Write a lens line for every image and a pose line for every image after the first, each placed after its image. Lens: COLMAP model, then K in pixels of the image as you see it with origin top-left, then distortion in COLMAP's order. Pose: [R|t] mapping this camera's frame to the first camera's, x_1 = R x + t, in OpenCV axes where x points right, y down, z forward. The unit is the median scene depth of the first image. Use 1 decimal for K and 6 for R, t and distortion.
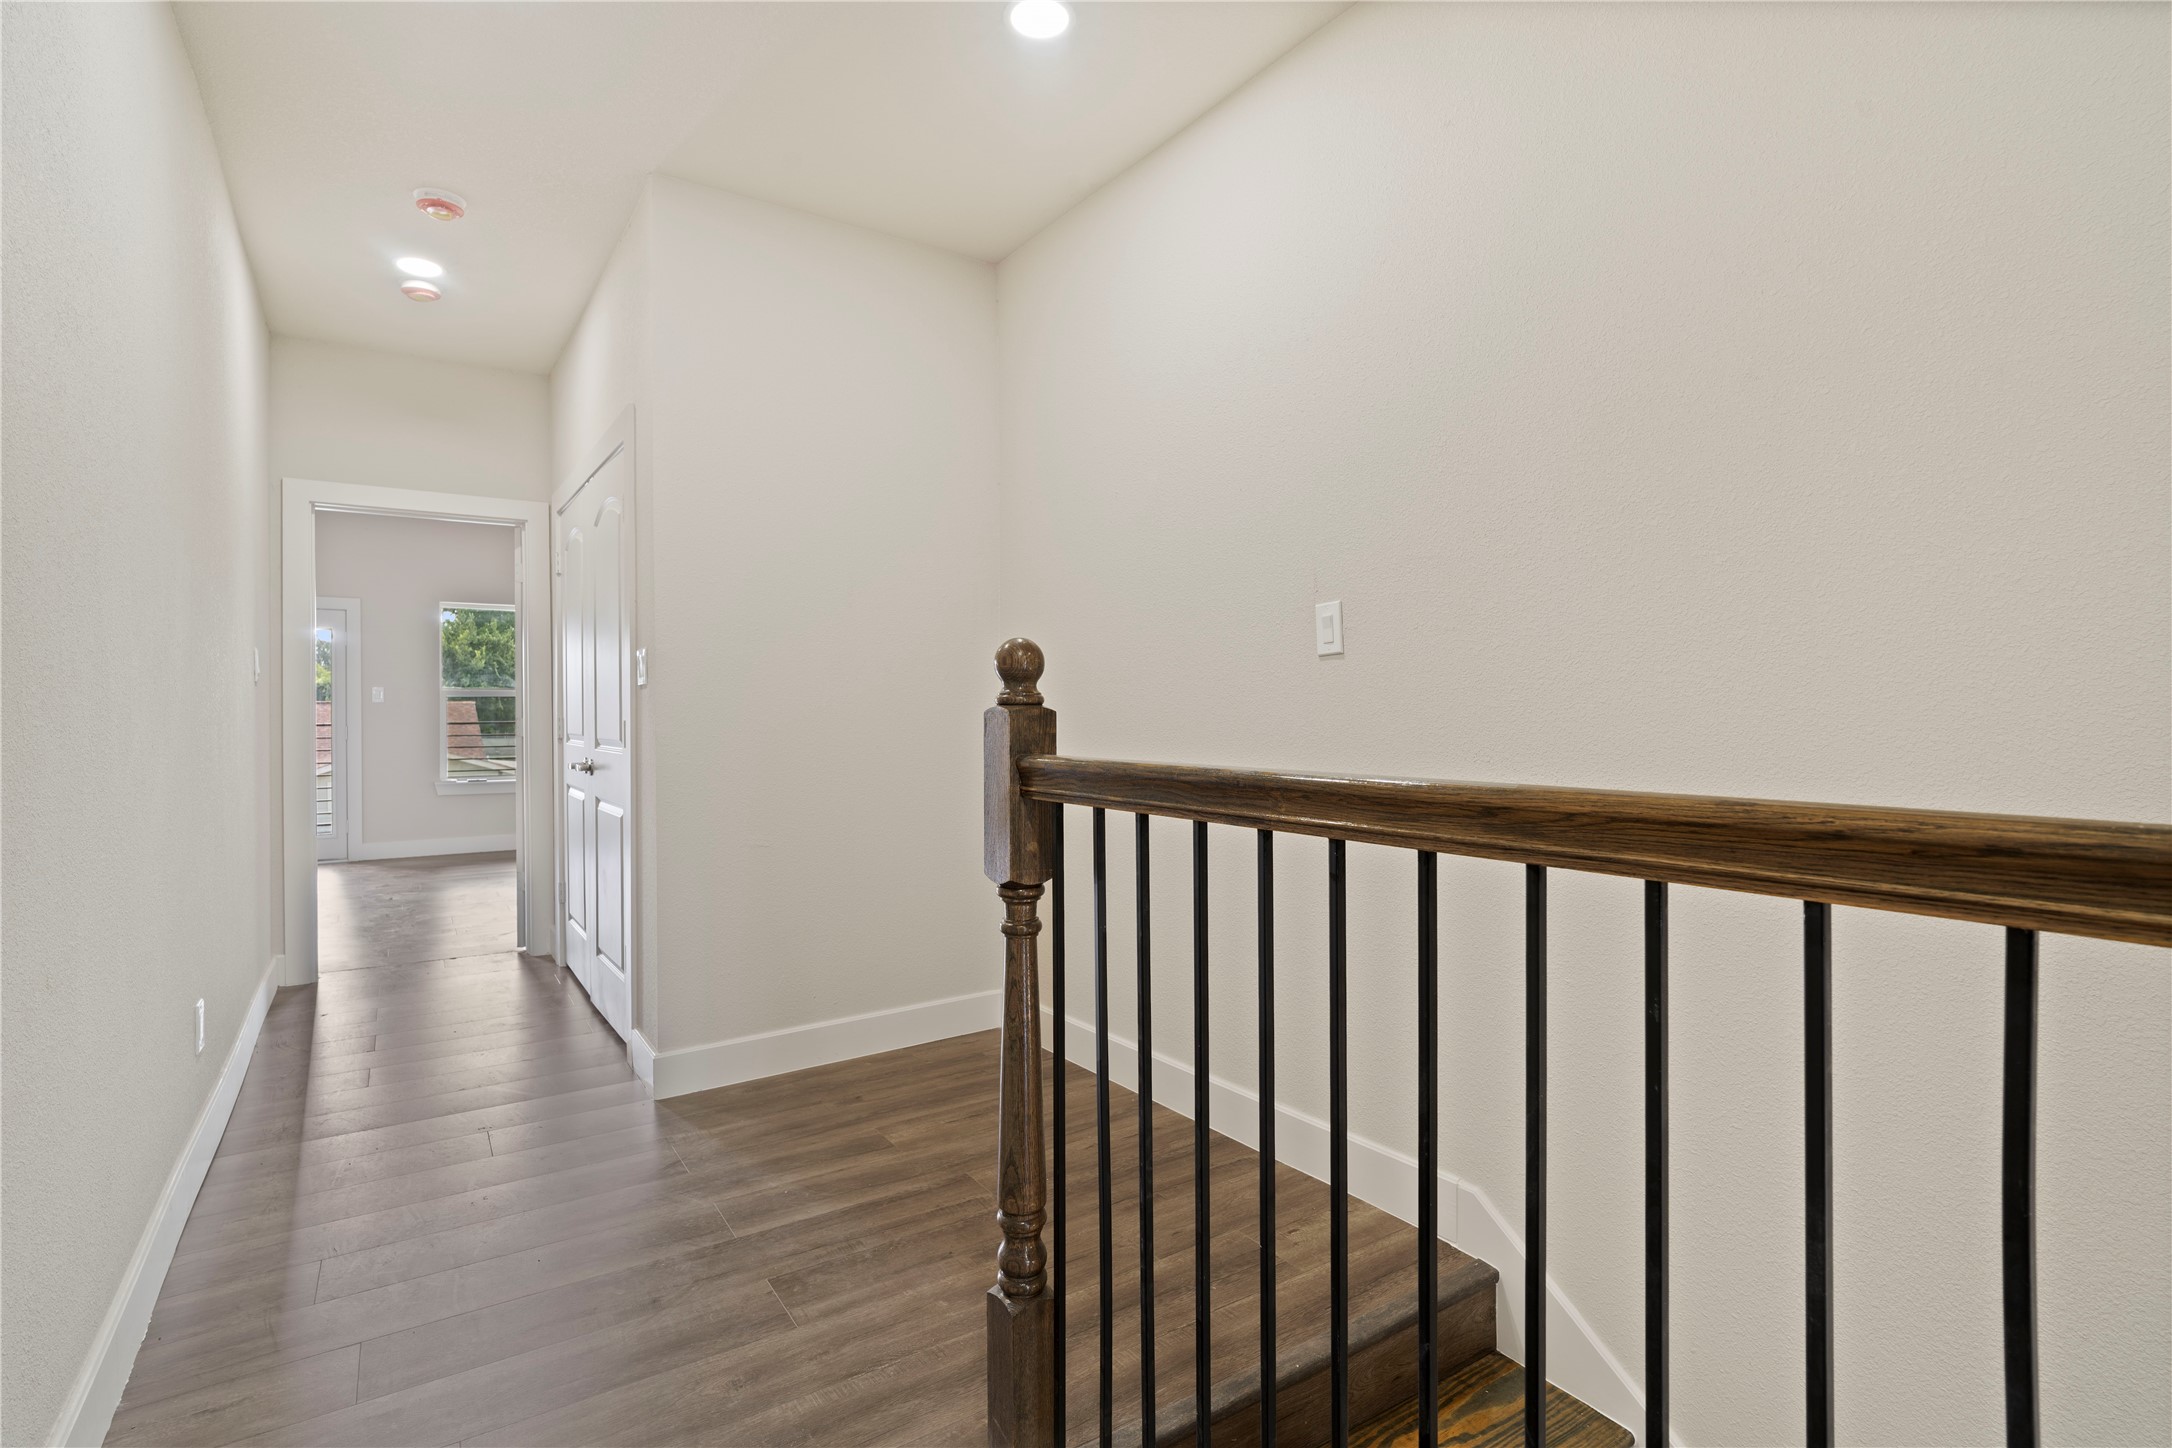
lens RADIAL K [[1027.7, 0, 1092.8], [0, 1027.7, 719.9], [0, 0, 1]] dist [-0.002073, -0.000525]
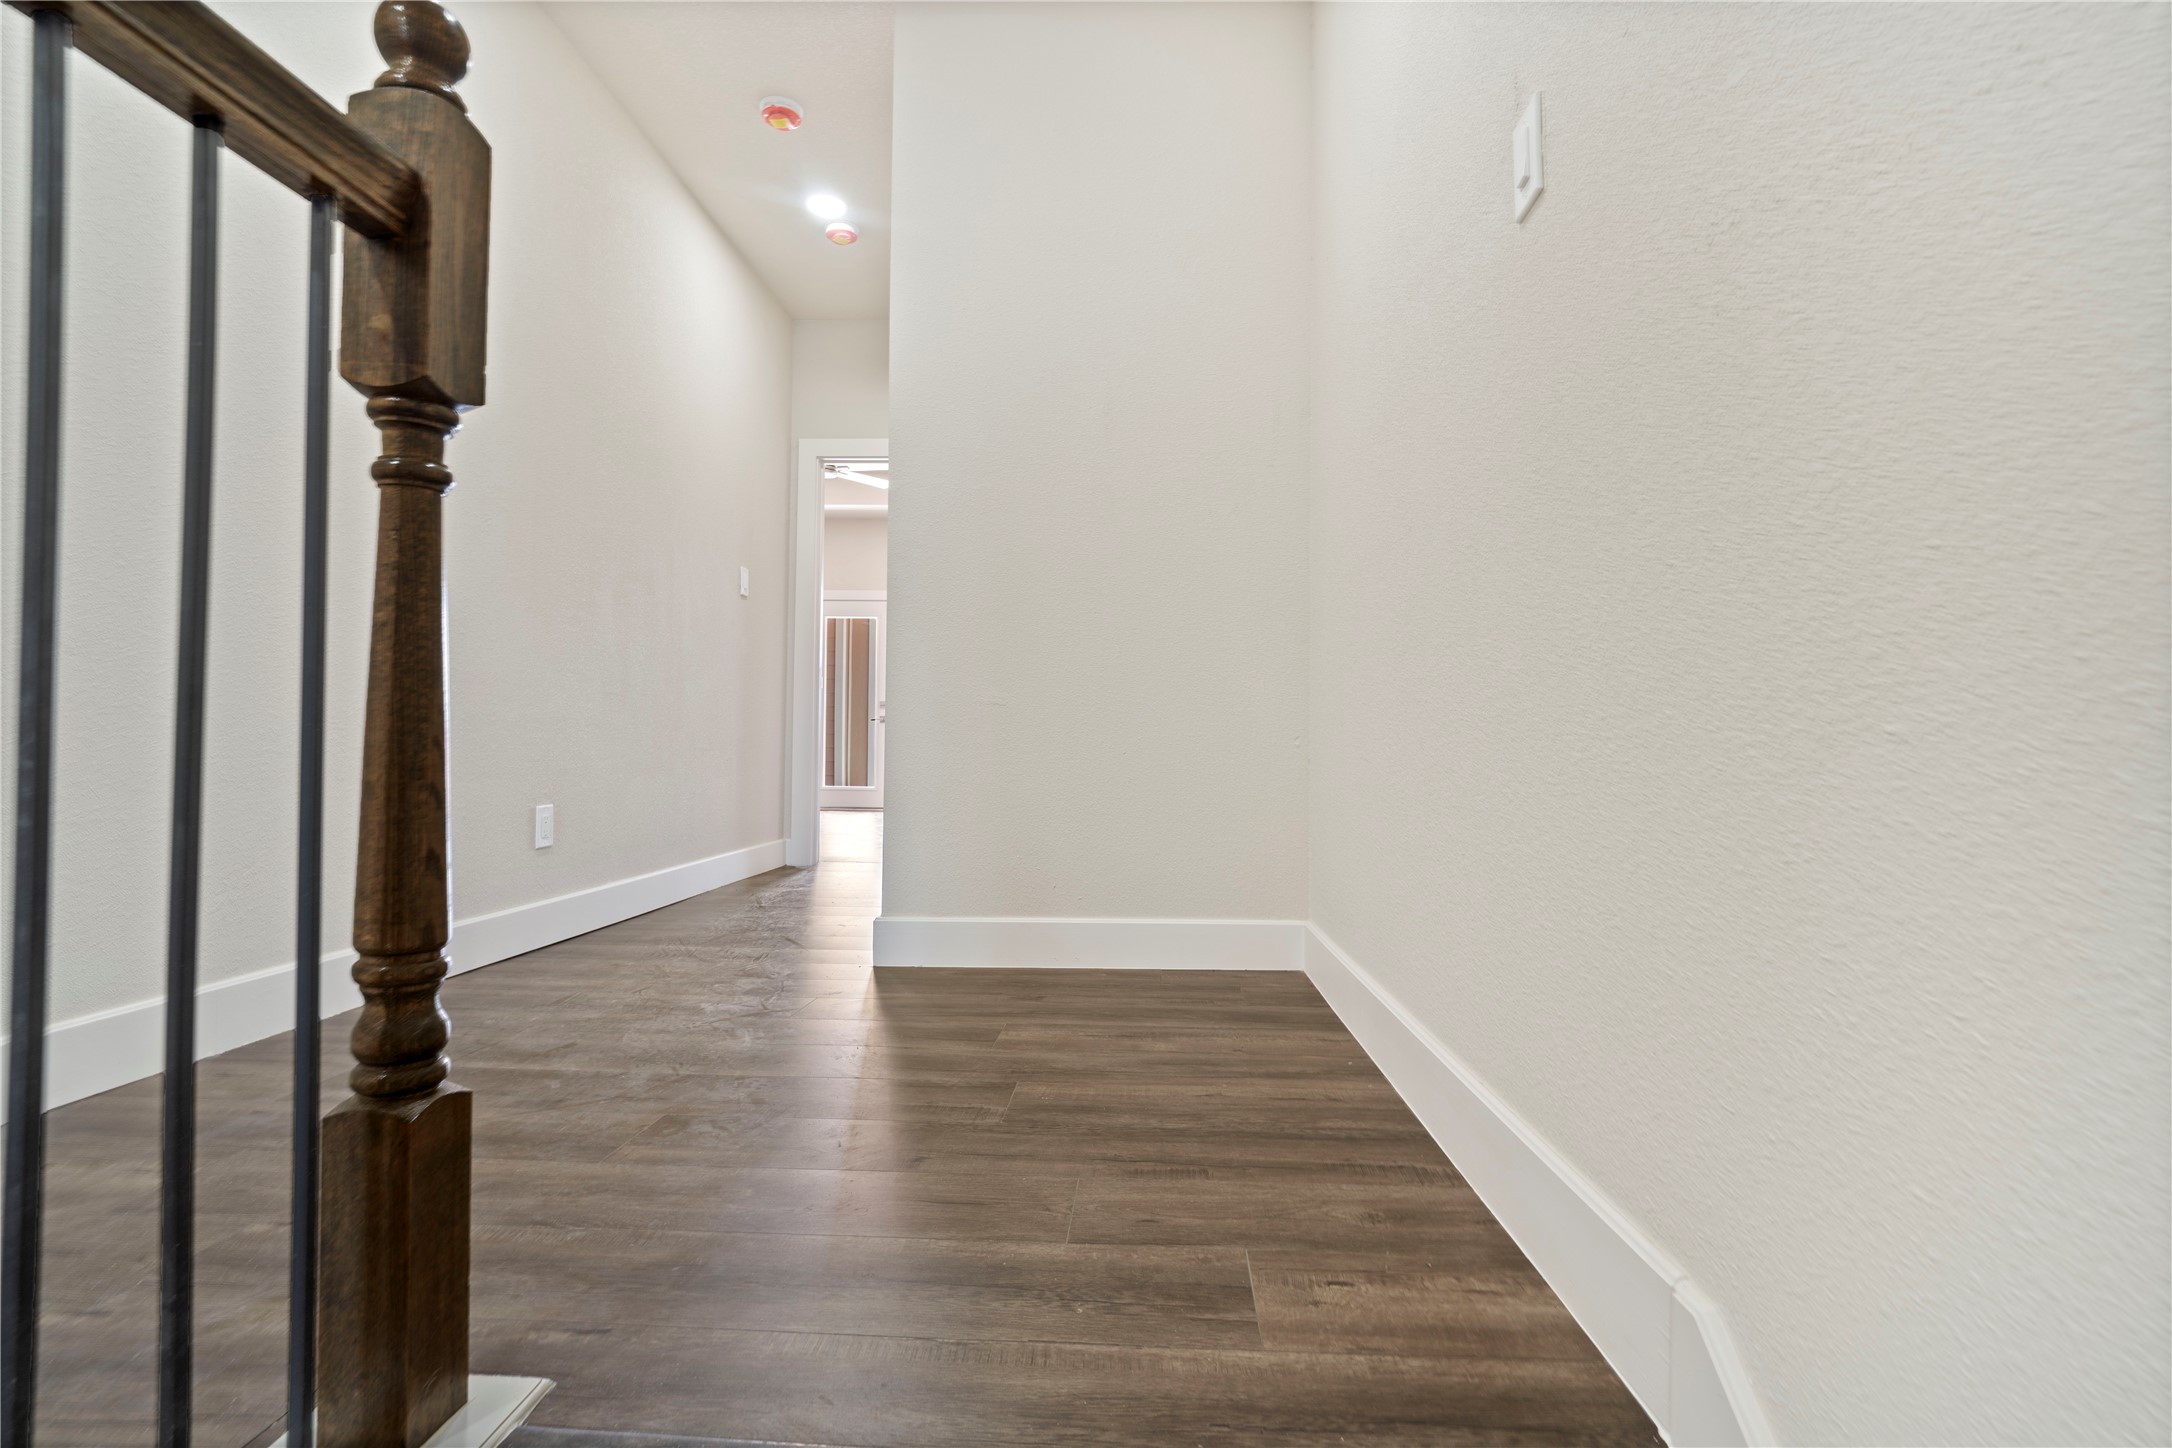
lens RADIAL K [[1027.7, 0, 1092.8], [0, 1027.7, 719.9], [0, 0, 1]] dist [-0.002073, -0.000525]
pose [[0.795784, -0.004101, -0.605566, 0.283278], [-0.016609, 0.999453, -0.028594, 0.164681], [0.605352, 0.032813, 0.795281, 0.359004]]
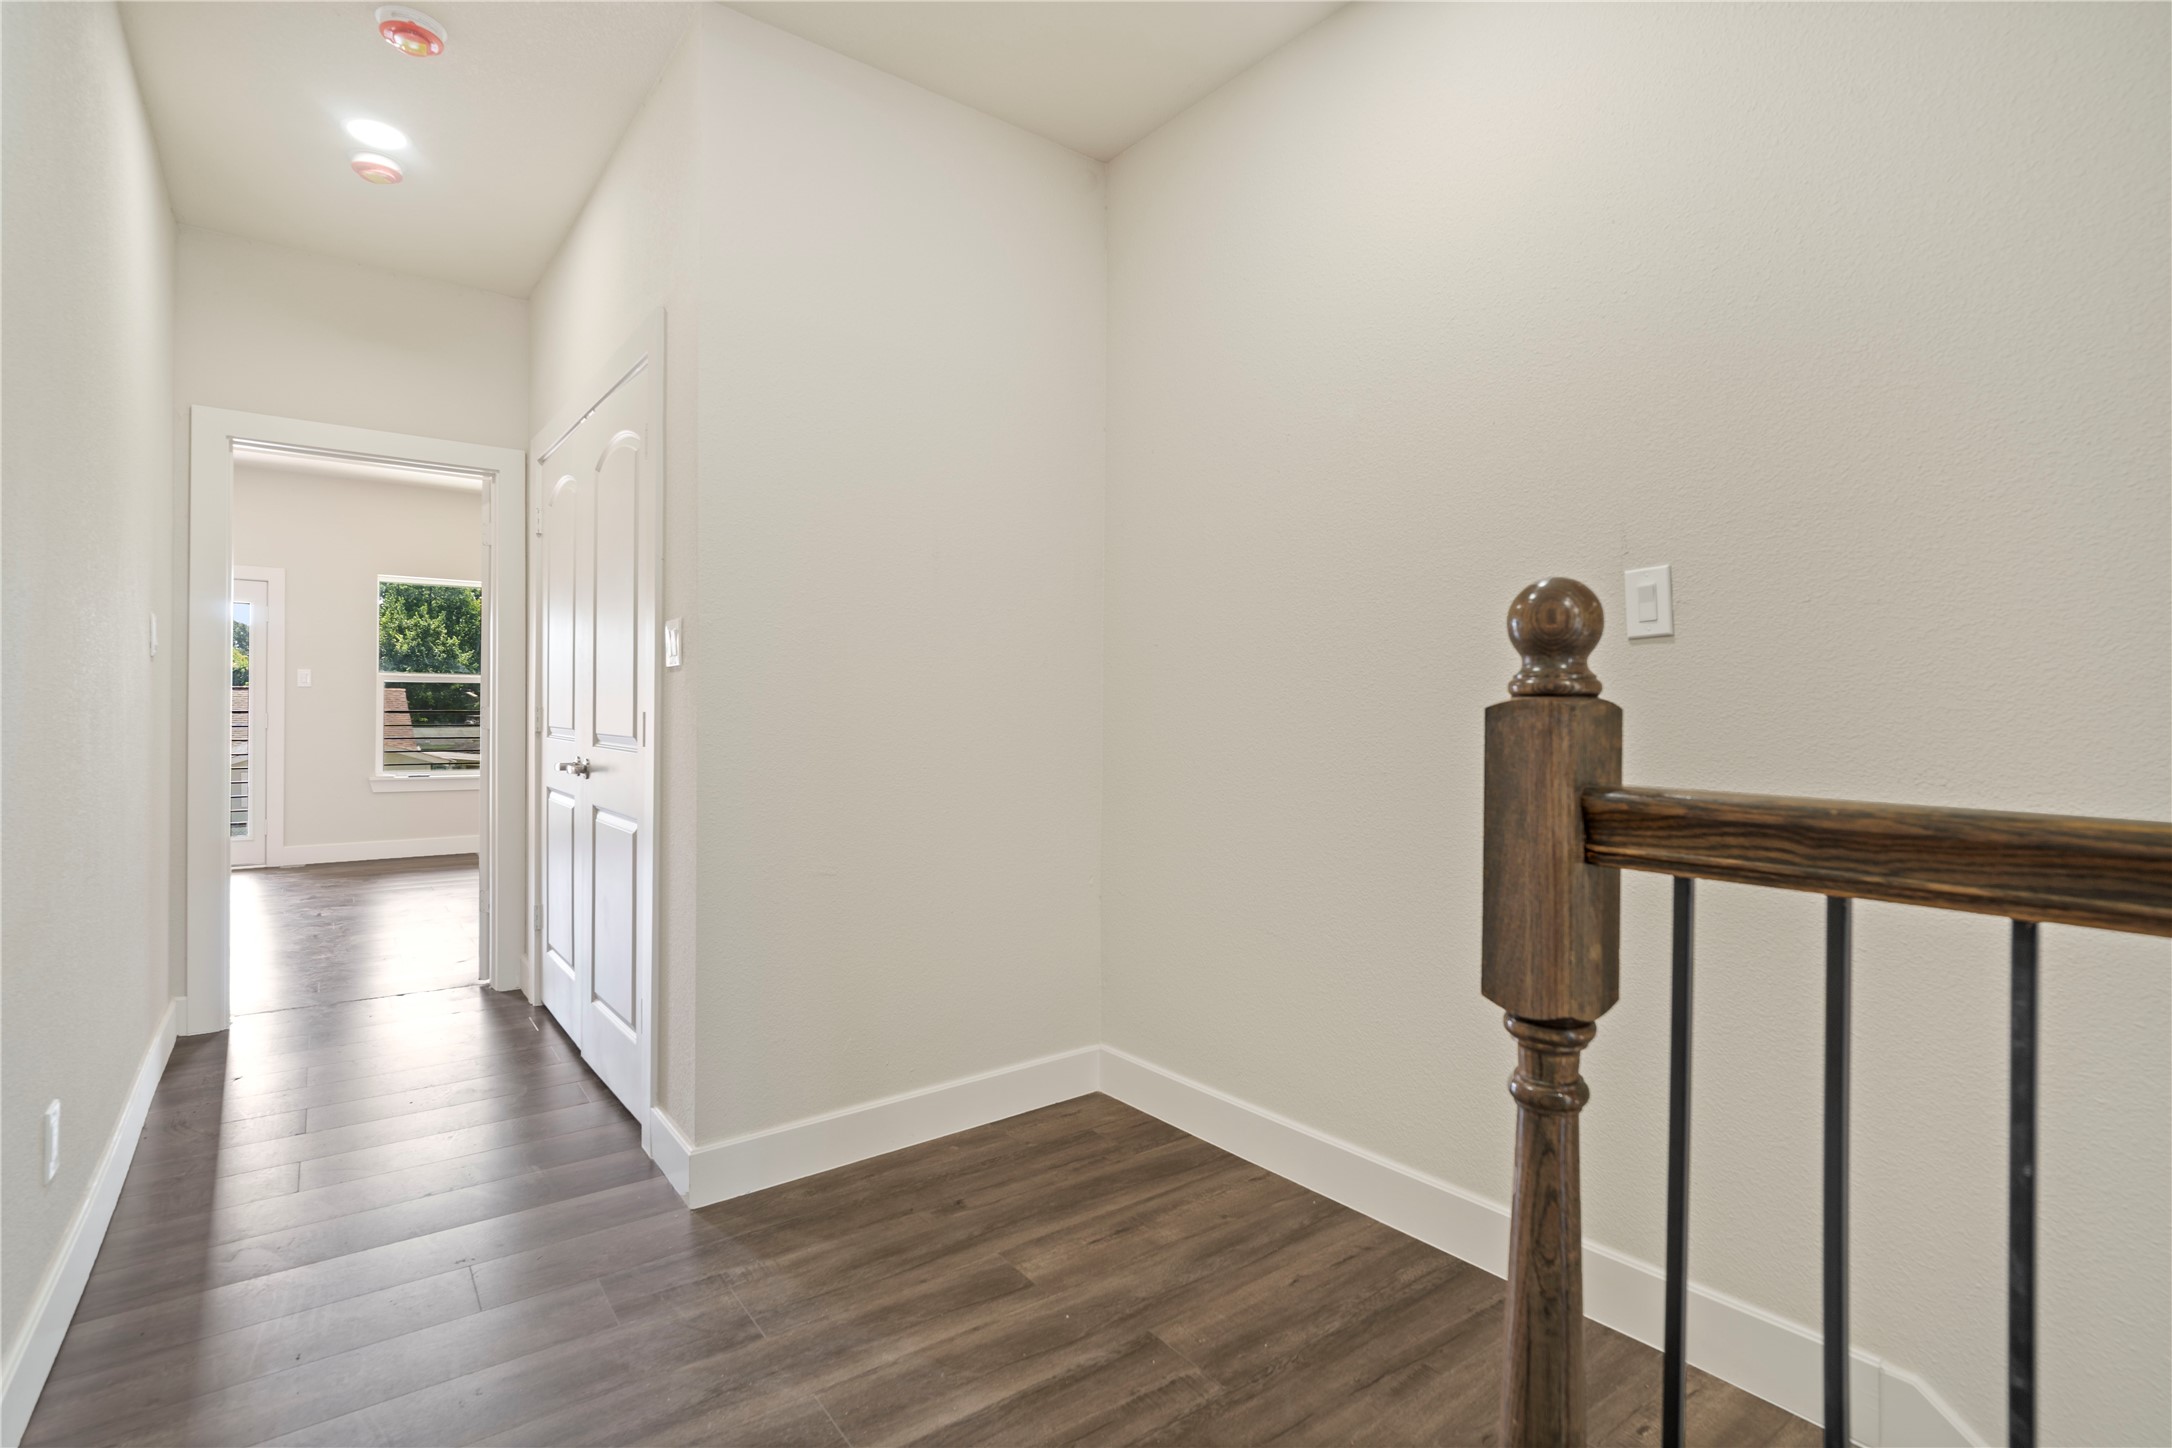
lens RADIAL K [[1027.9, 0, 1105.9], [0, 1027.9, 717.5], [0, 0, 1]] dist [-0.003573, 0.000769]
pose [[0.998137, 0.012837, 0.059653, -0.161942], [-0.012865, 0.999917, 0.000075, 0.000211], [-0.059648, -0.000843, 0.998219, 0.210826]]
